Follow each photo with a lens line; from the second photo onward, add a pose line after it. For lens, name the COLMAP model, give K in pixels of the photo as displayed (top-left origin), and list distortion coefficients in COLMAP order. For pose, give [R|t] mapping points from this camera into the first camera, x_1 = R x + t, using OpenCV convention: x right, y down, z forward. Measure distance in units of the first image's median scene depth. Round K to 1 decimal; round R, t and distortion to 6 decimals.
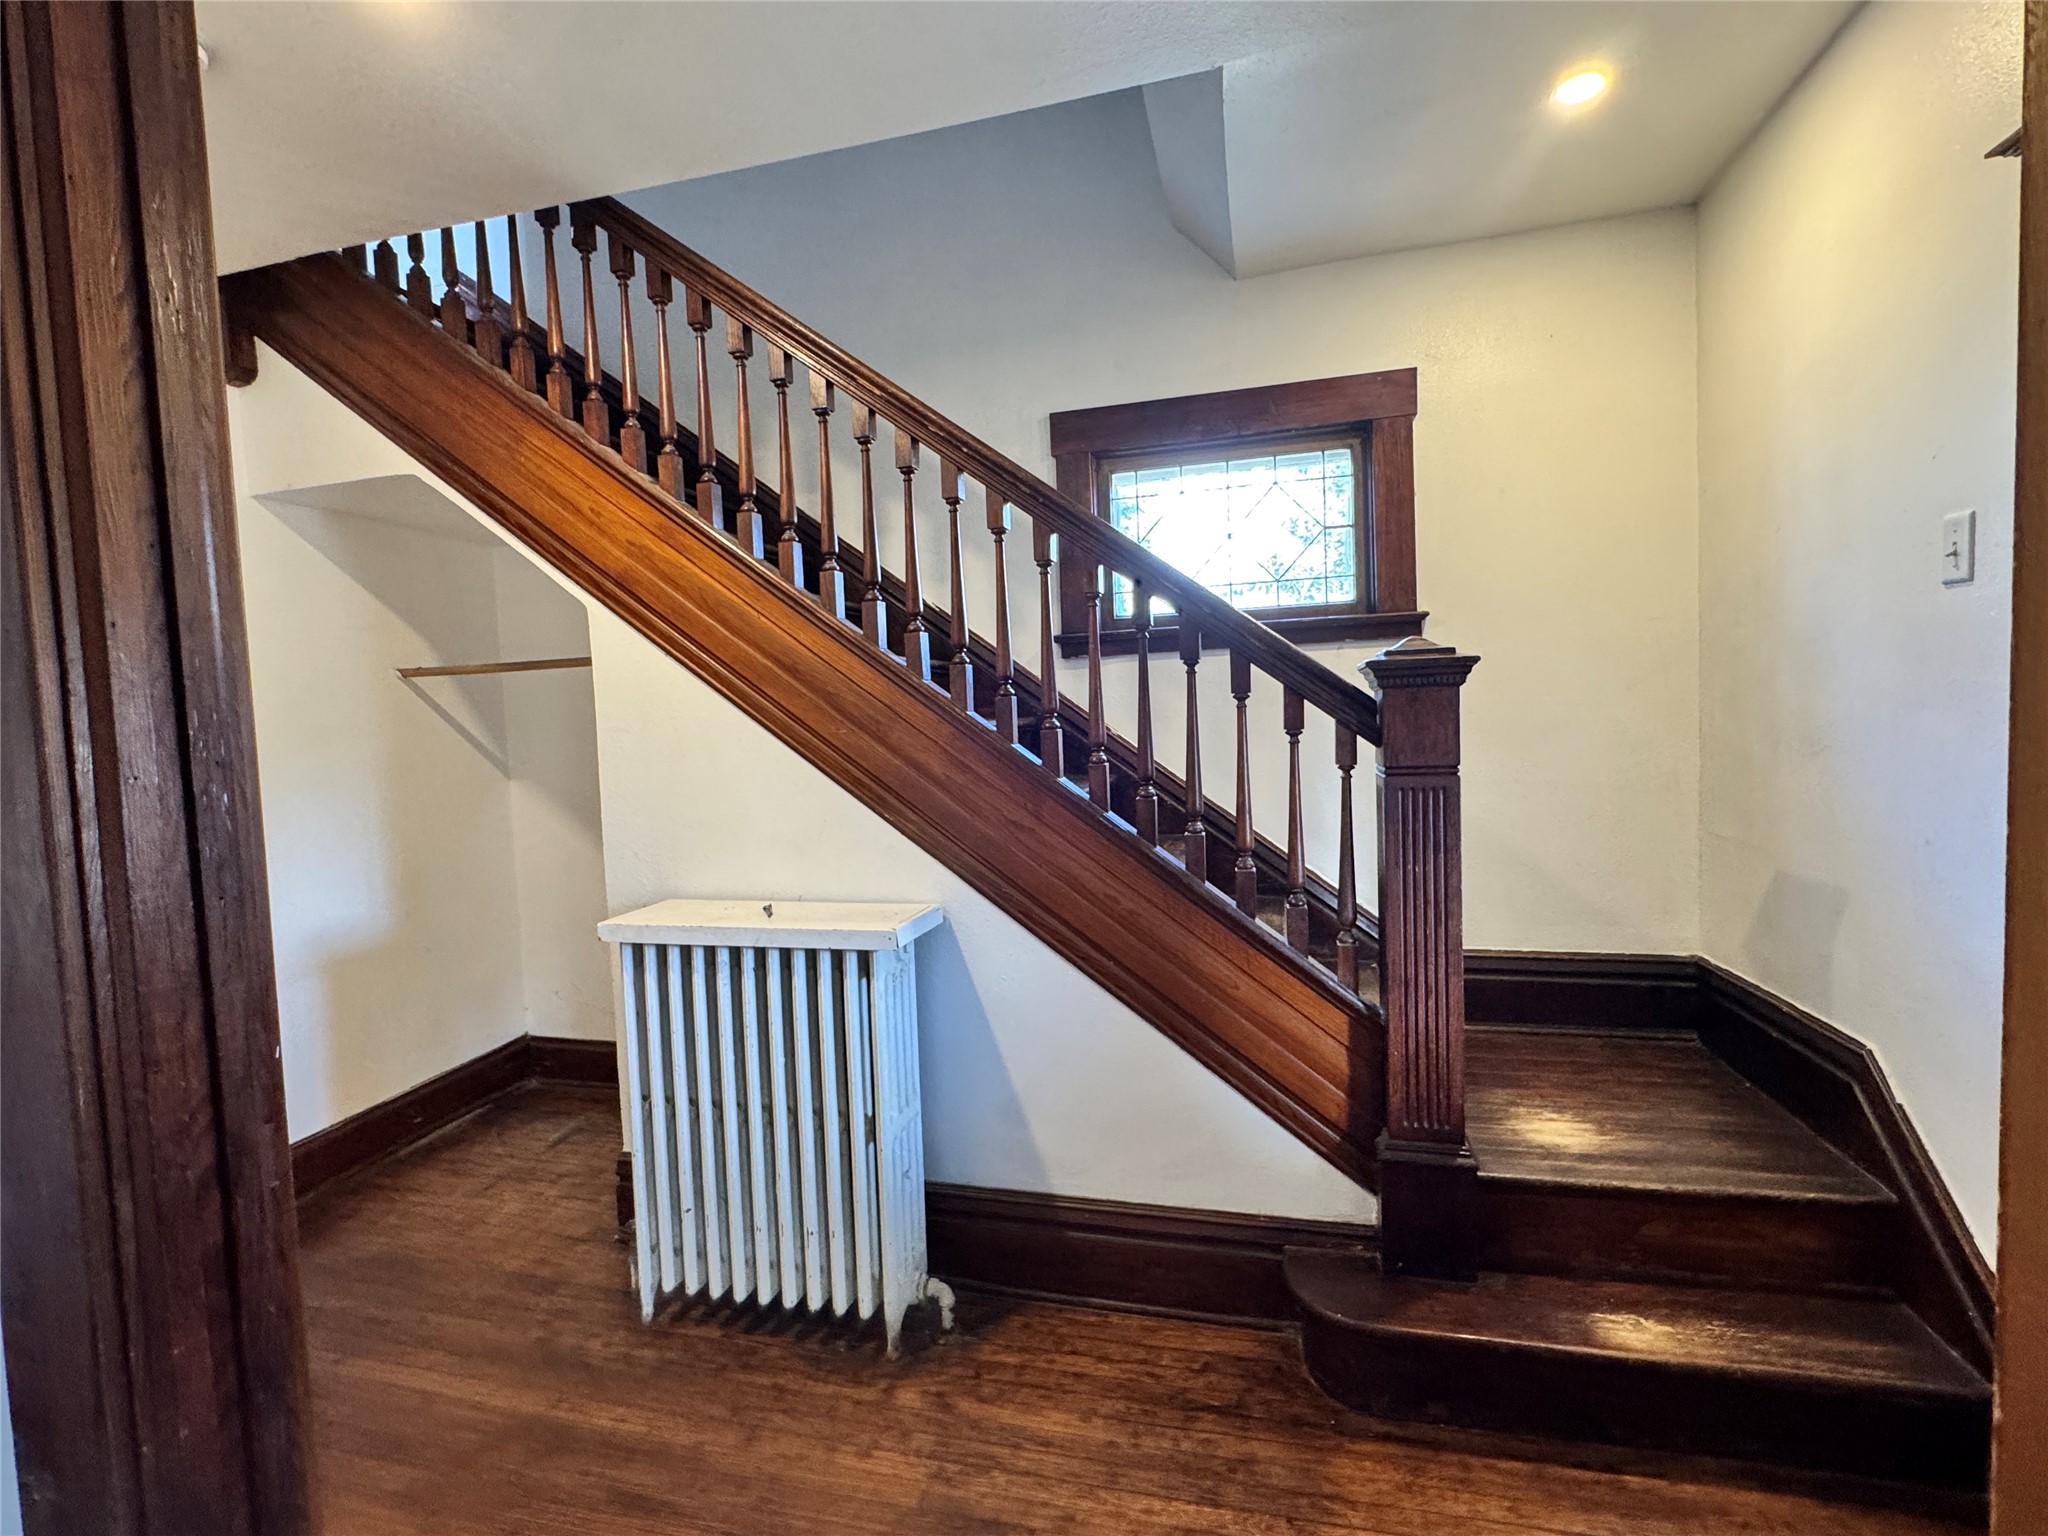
lens RADIAL K [[923.1, 0, 1024.0], [0, 923.1, 768.0], [0, 0, 1]] dist [-0.001932, -0.000319]
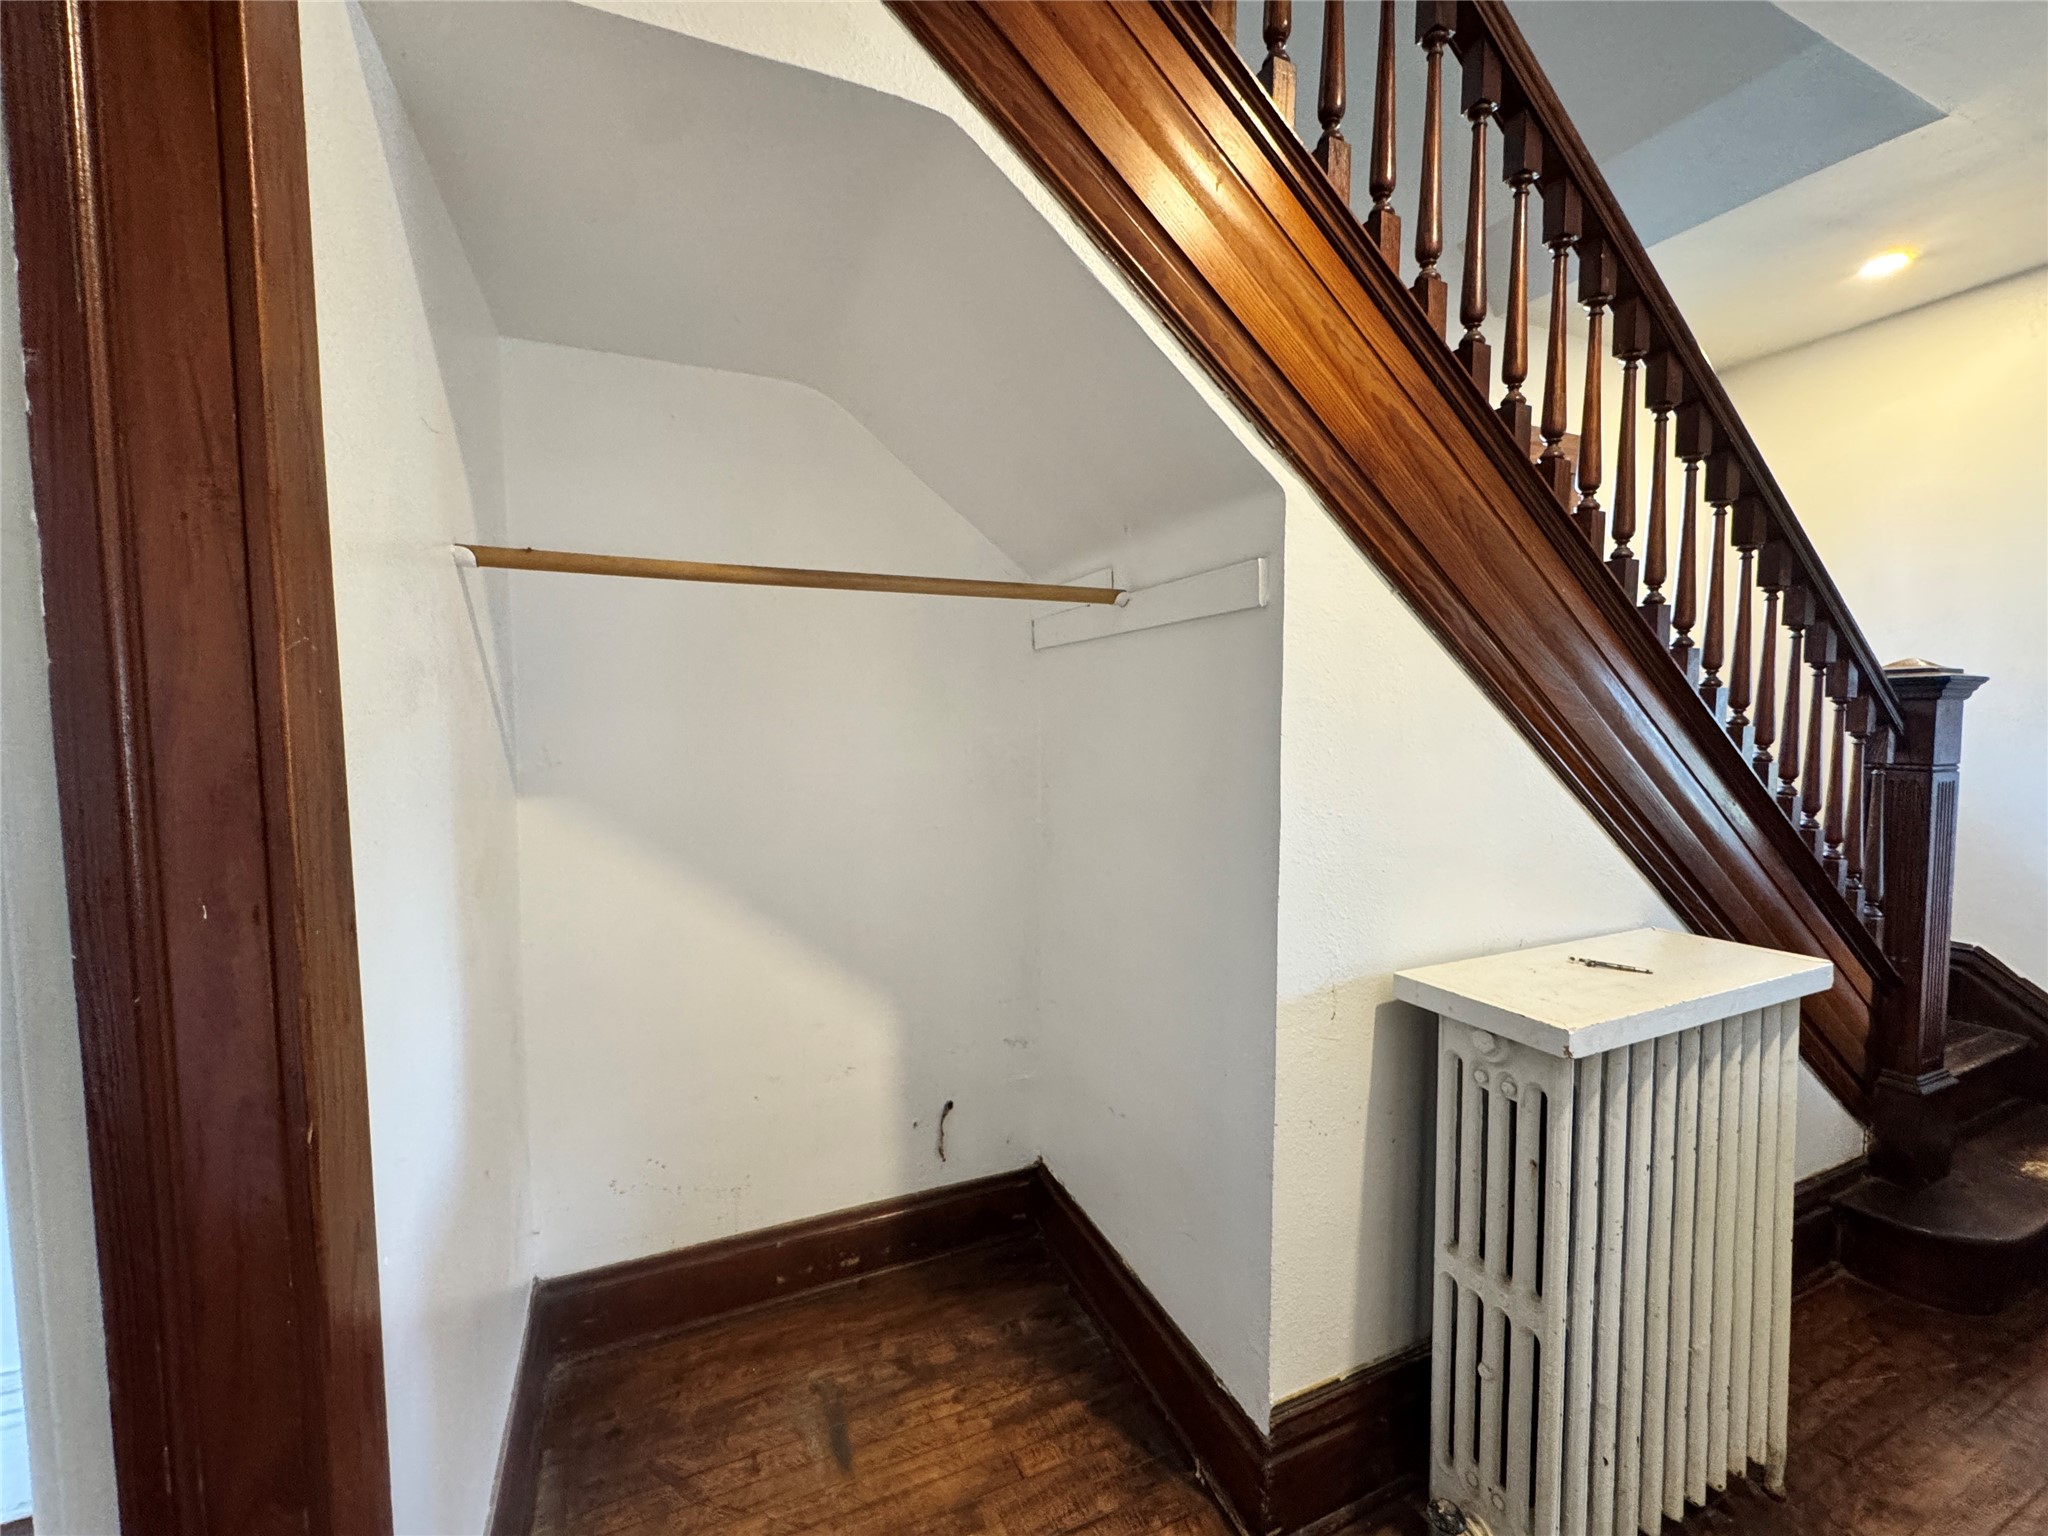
lens RADIAL K [[818.0, 0, 1024.0], [0, 818.0, 765.4], [0, 0, 1]] dist [-0.002888, -0.000280]
pose [[0.784856, 0.001758, 0.619675, -1.110678], [0.005495, 0.999937, -0.009797, 0.003607], [-0.619653, 0.011094, 0.784797, 0.843590]]
